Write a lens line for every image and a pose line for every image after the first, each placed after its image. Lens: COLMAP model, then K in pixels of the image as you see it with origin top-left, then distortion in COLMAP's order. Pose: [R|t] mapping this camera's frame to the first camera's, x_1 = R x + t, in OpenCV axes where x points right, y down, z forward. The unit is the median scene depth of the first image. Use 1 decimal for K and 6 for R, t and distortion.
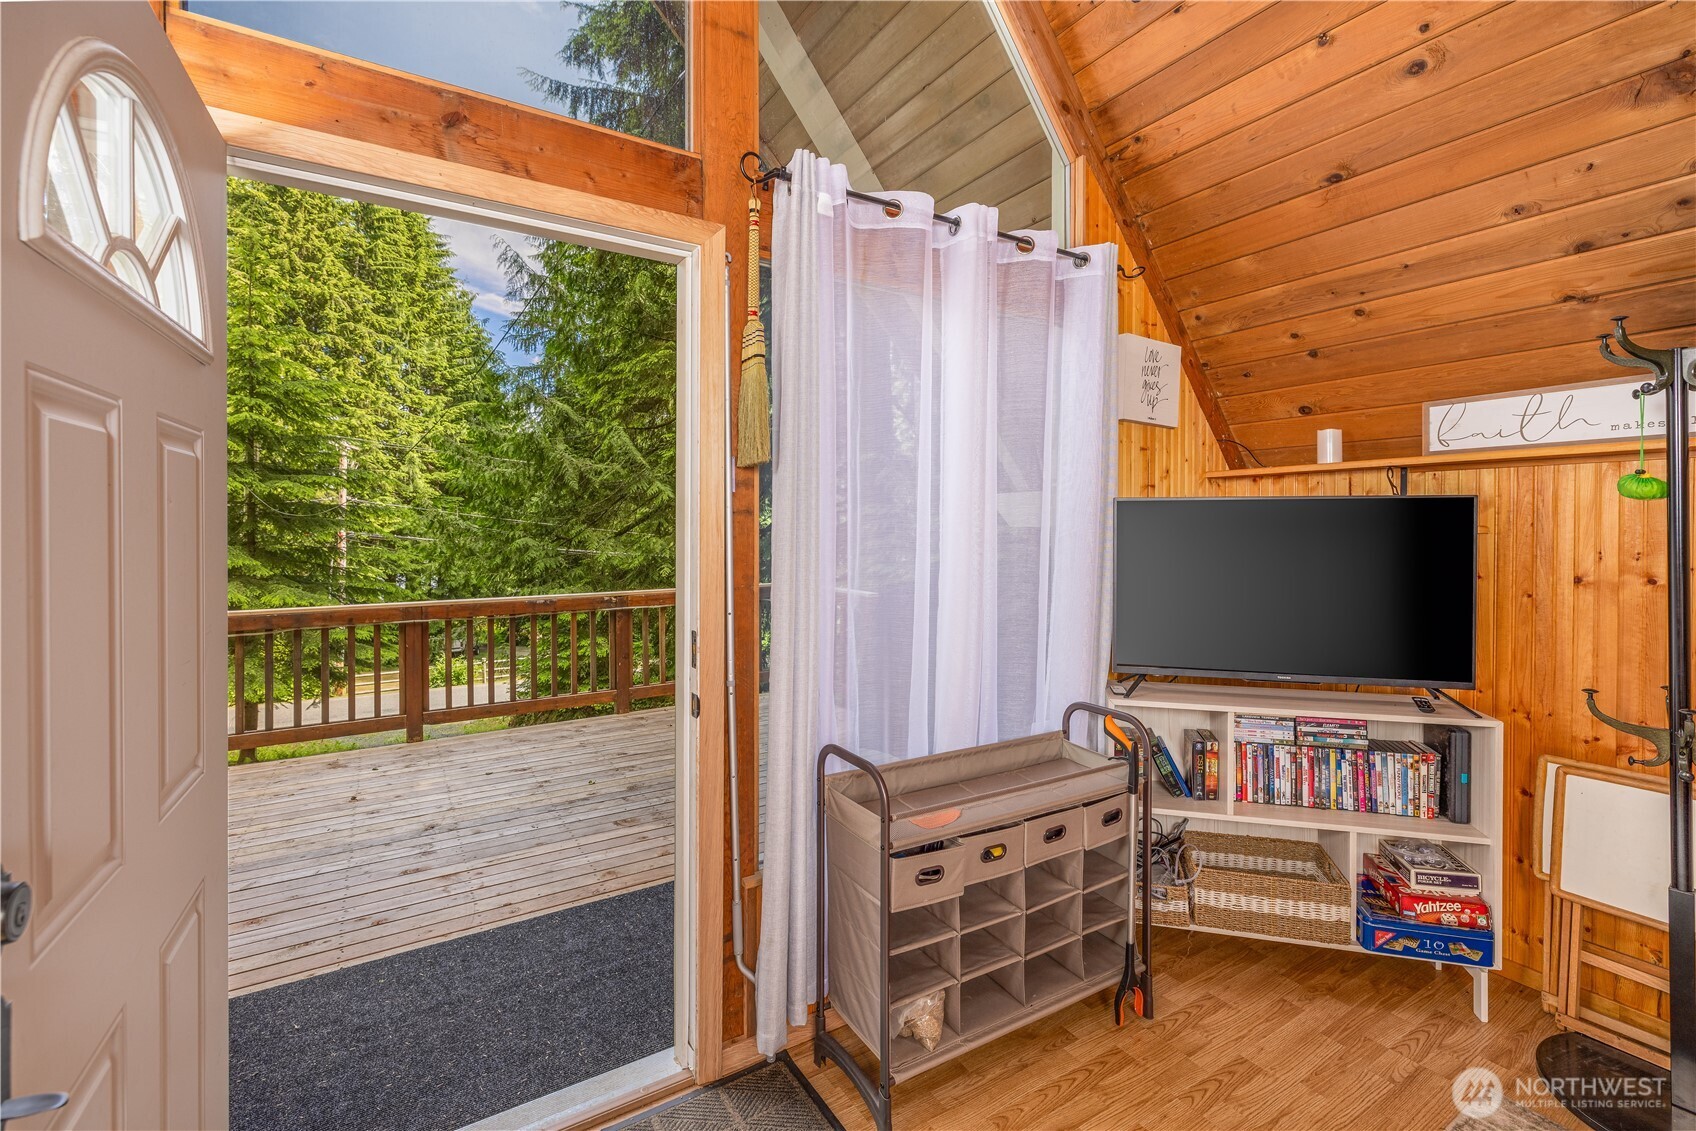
lens RADIAL K [[736.4, 0, 866.4], [0, 736.4, 532.7], [0, 0, 1]] dist [0.002604, 0.000206]
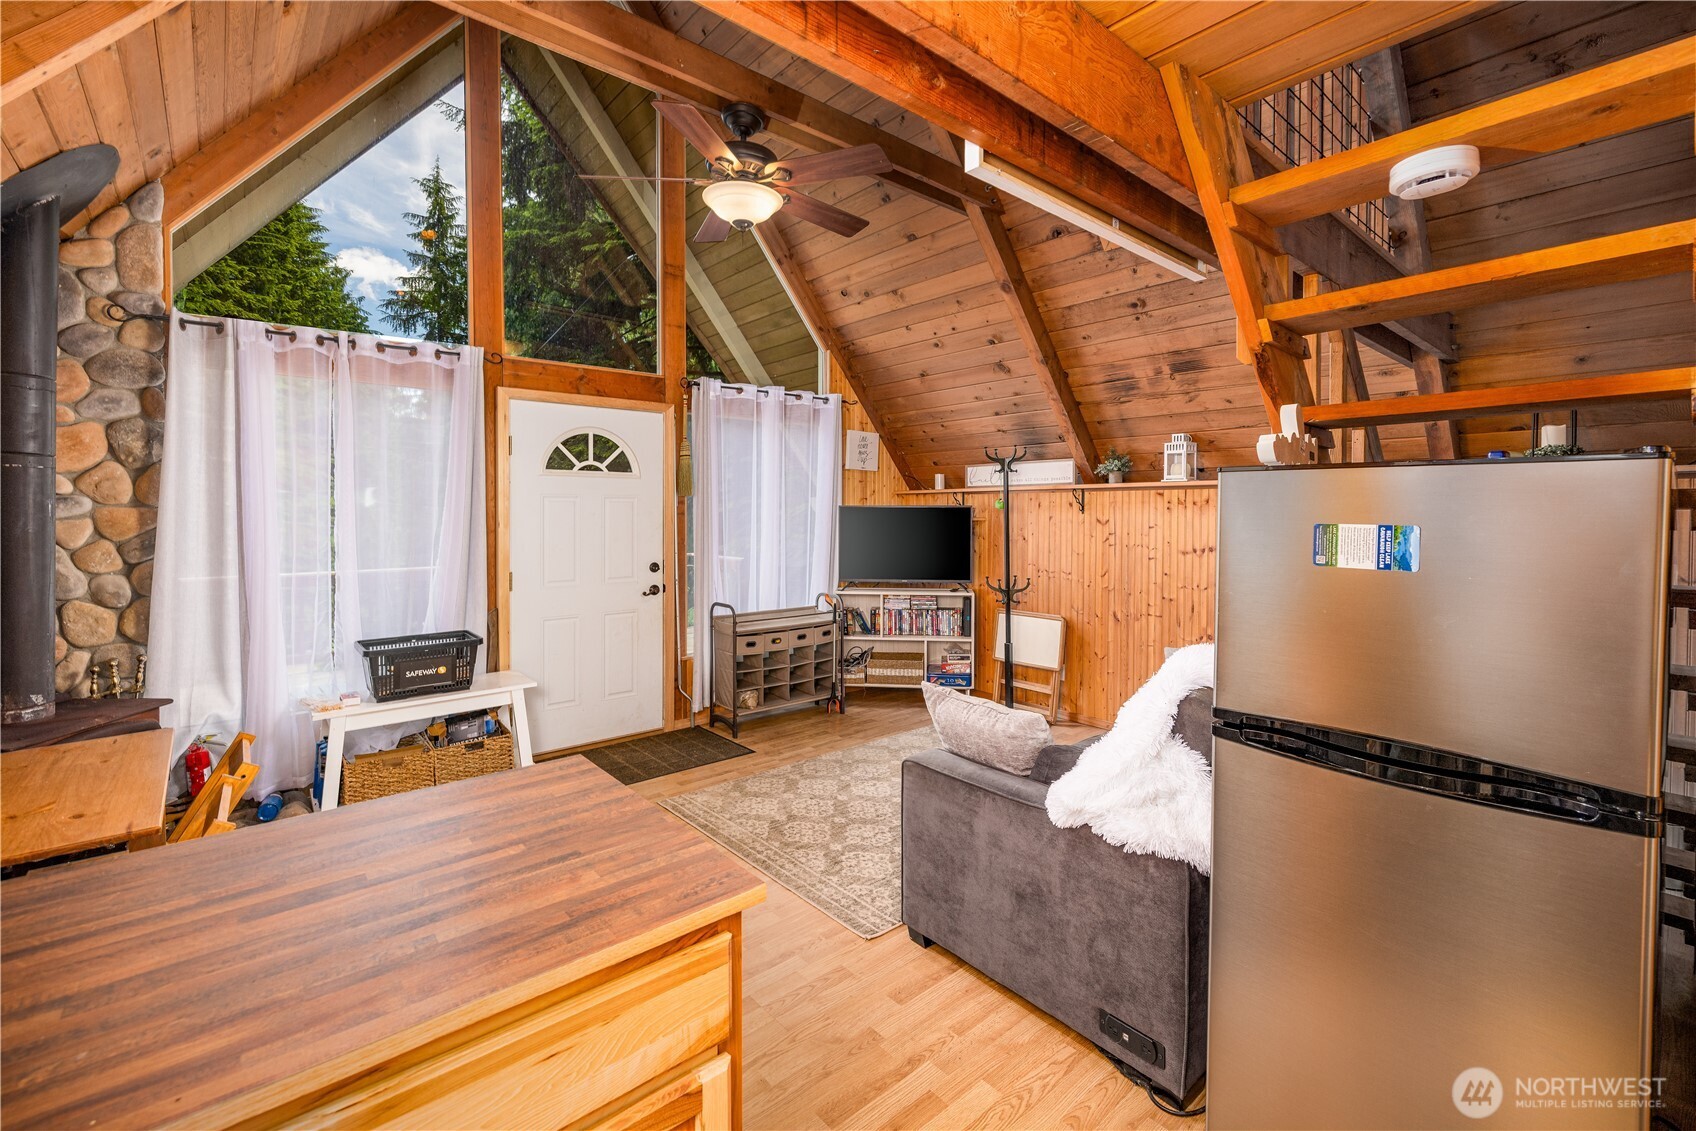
lens RADIAL K [[719.8, 0, 849.3], [0, 719.8, 529.5], [0, 0, 1]] dist [0.009465, -0.000124]
pose [[0.992087, -0.001476, 0.125546, 0.091636], [-0.000682, 0.999853, 0.017141, -0.011809], [-0.125553, -0.017091, 0.991940, -1.308024]]
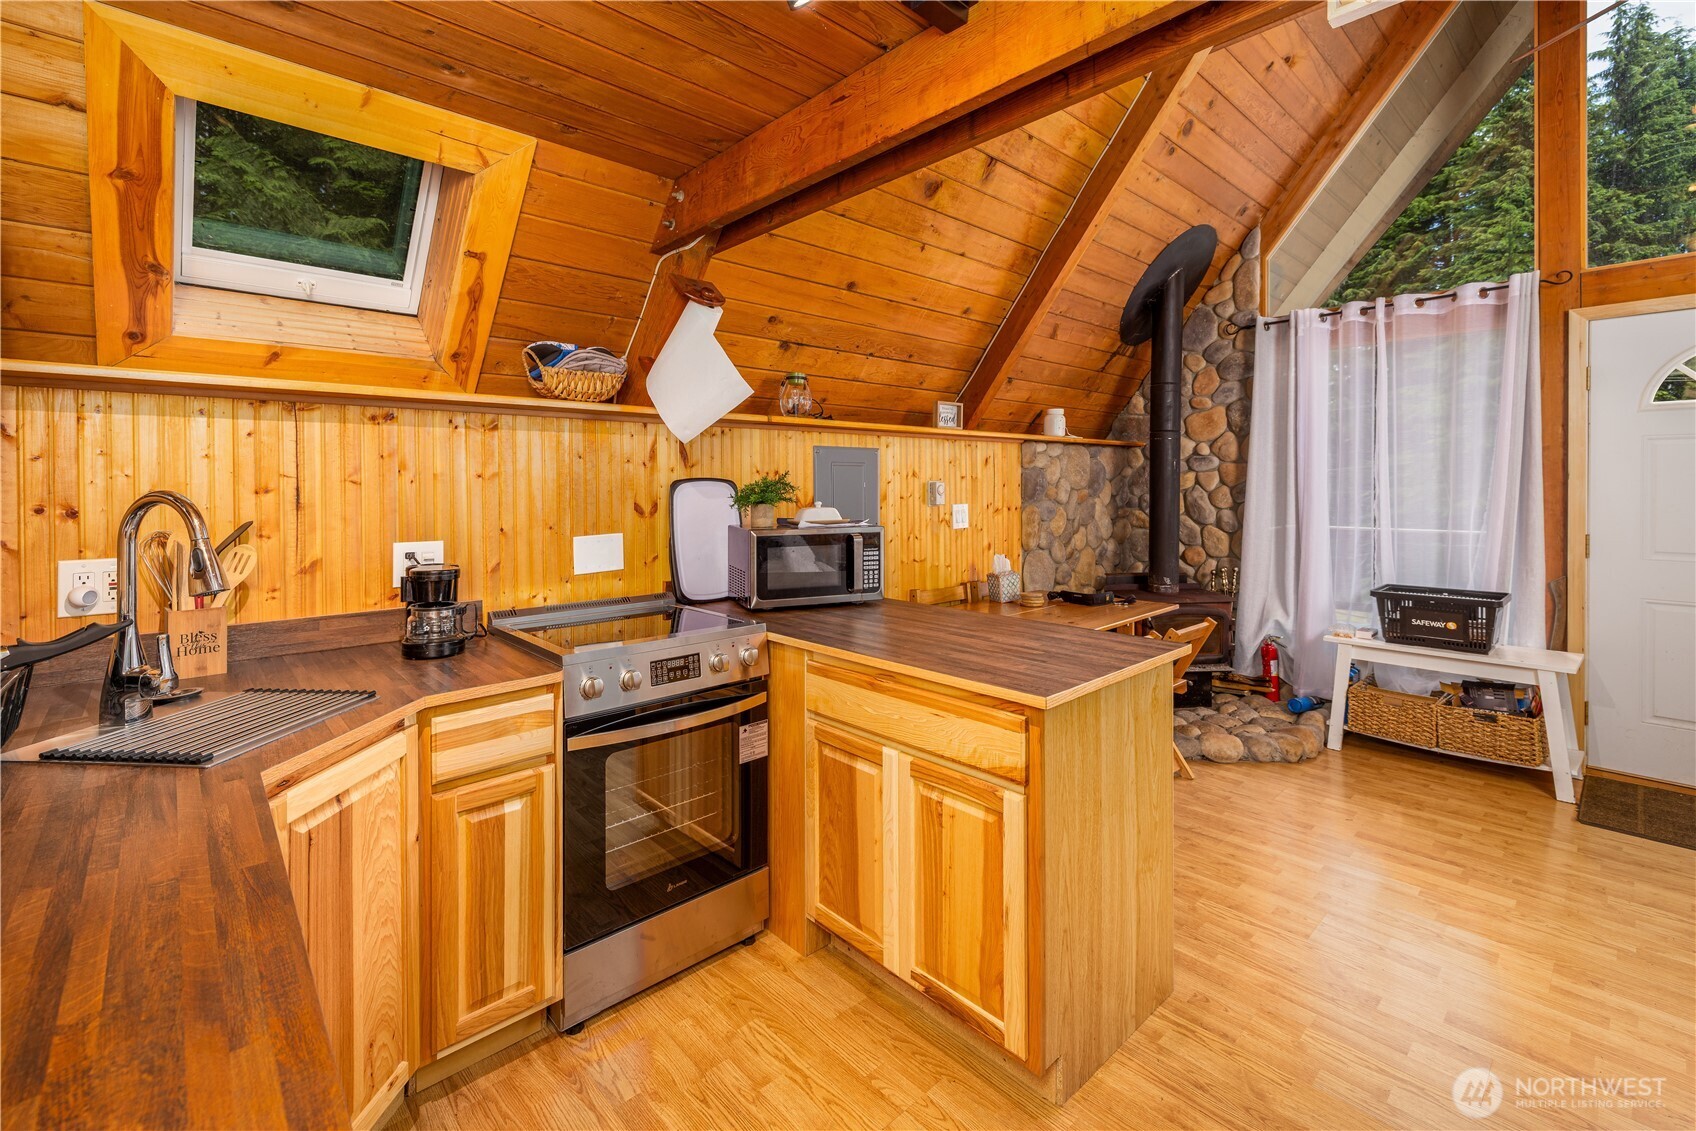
lens RADIAL K [[741.2, 0, 840.9], [0, 741.2, 487.4], [0, 0, 1]] dist [-0.001480, -0.000131]
pose [[0.162357, 0.008741, -0.986693, 0.715234], [-0.001133, 0.999962, 0.008672, 0.020637], [0.986731, -0.000290, 0.162360, -1.154480]]
